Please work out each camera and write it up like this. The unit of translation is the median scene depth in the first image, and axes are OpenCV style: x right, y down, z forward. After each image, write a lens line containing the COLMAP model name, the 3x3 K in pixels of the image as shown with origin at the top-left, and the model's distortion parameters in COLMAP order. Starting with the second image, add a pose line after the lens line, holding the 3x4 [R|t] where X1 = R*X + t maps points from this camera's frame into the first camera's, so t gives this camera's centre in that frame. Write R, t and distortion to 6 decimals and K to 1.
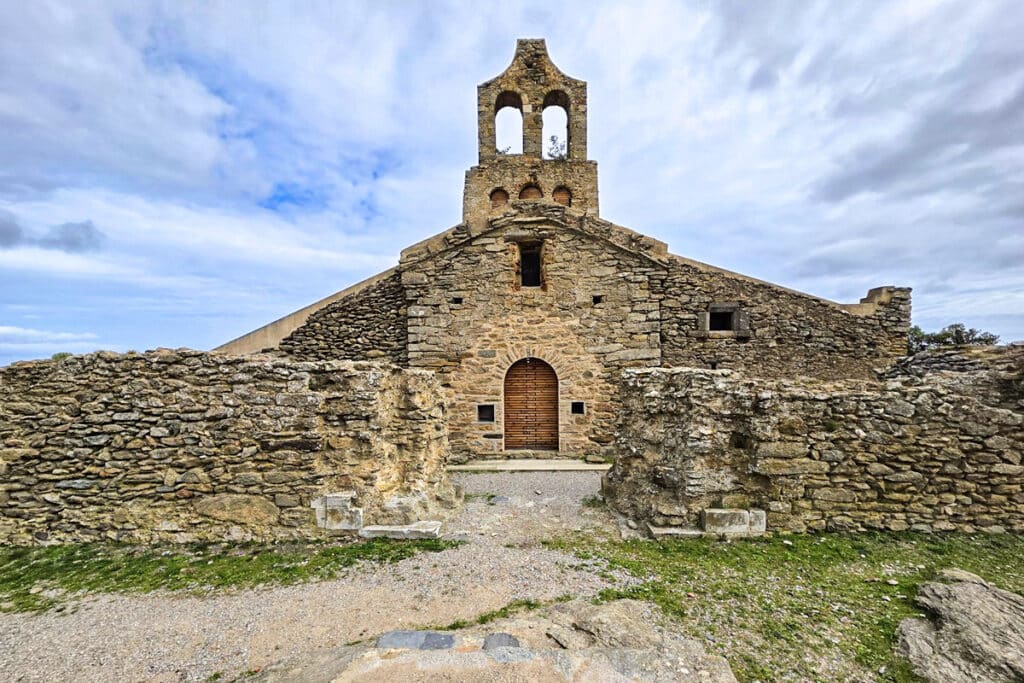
lens RADIAL K [[403.0, 0, 506.8], [0, 403.0, 365.6], [0, 0, 1]] dist [0.010635, -0.000327]
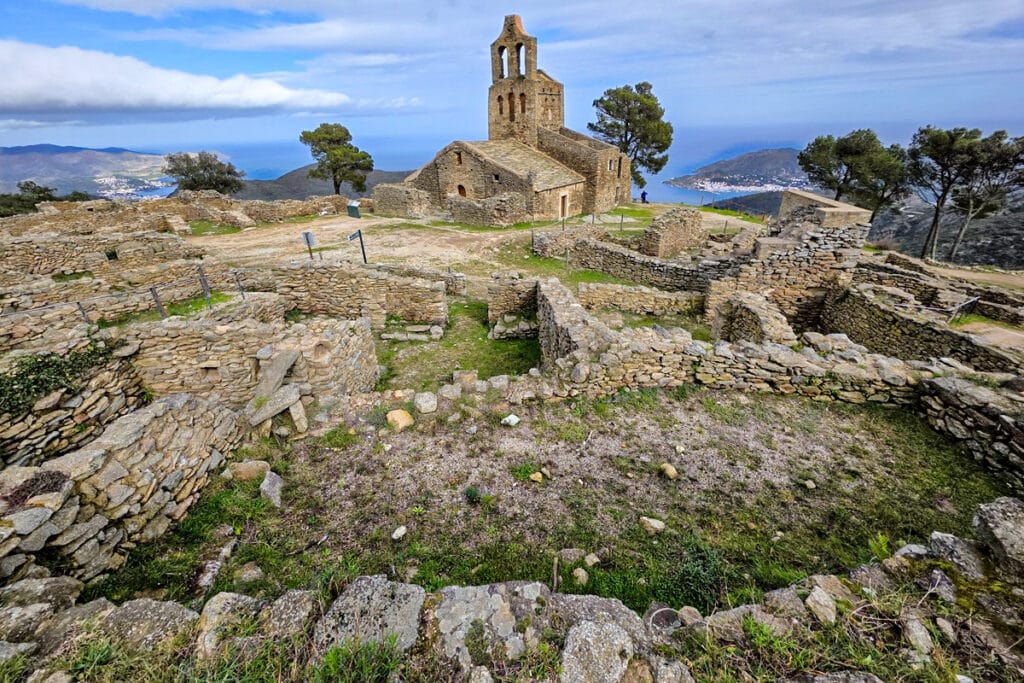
lens RADIAL K [[450.0, 0, 513.2], [0, 450.0, 345.6], [0, 0, 1]] dist [0.001230, -0.000681]
pose [[0.830401, 0.244560, -0.500625, 3.108835], [0.019206, 0.885420, 0.464395, -0.670804], [0.556836, -0.395249, 0.730556, -2.605418]]
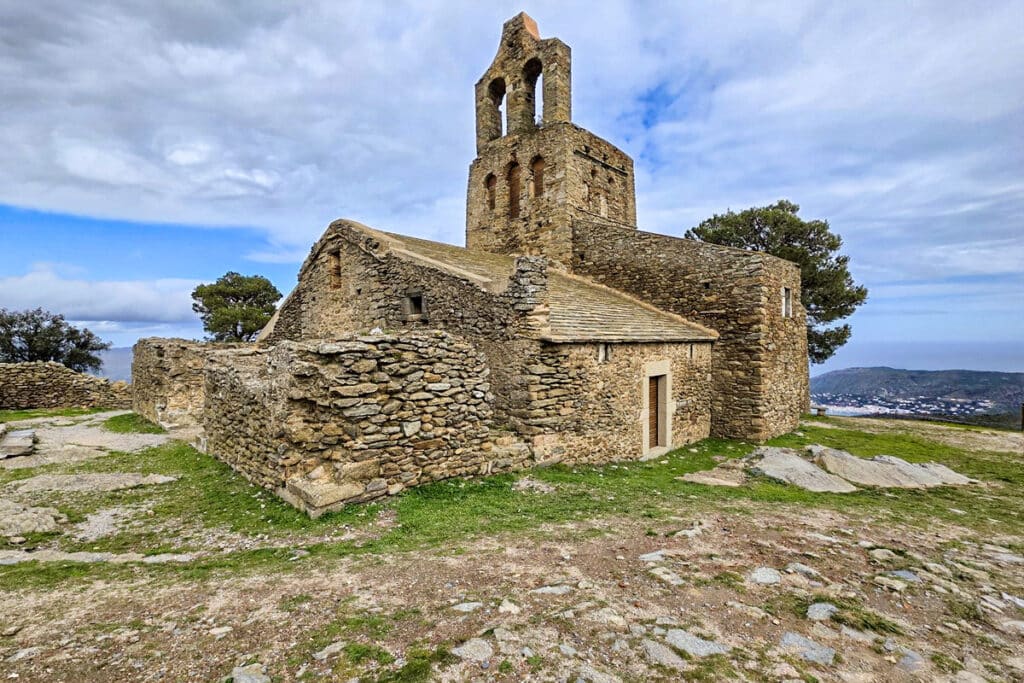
lens RADIAL K [[450.0, 0, 505.5], [0, 450.0, 347.7], [0, 0, 1]] dist [0.001230, -0.000681]
pose [[0.742523, 0.014444, -0.669665, 1.483381], [0.004420, 0.999640, 0.026462, -0.026250], [0.669806, -0.022608, 0.742192, 0.254599]]
